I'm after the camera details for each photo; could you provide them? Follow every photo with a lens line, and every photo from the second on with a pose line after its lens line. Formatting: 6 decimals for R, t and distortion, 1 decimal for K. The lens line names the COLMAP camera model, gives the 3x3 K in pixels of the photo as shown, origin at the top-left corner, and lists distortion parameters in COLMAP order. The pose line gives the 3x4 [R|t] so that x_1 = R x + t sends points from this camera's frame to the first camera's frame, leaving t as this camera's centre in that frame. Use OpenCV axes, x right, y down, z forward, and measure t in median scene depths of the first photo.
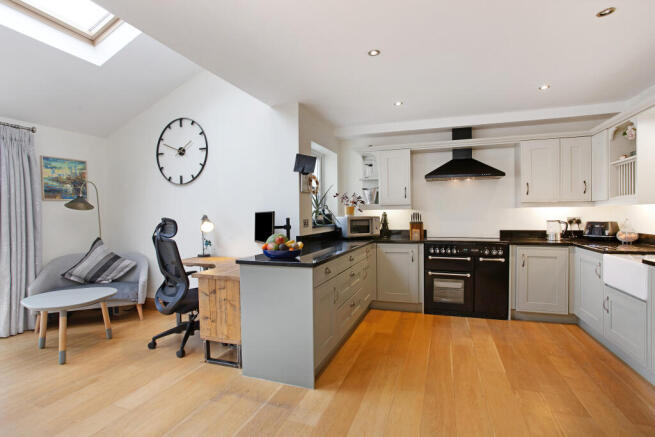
lens RADIAL K [[320.9, 0, 328.2], [0, 320.9, 217.7], [0, 0, 1]] dist [-0.005250, -0.000567]
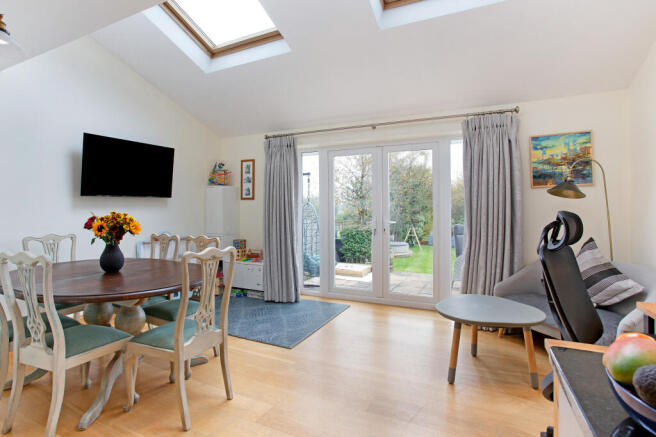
lens RADIAL K [[321.4, 0, 328.5], [0, 321.4, 212.3], [0, 0, 1]] dist [-0.005250, -0.000567]
pose [[-0.091498, 0.020639, -0.995591, 0.019709], [-0.009610, 0.999720, 0.021608, -0.002326], [0.995759, 0.011544, -0.091274, 0.518998]]
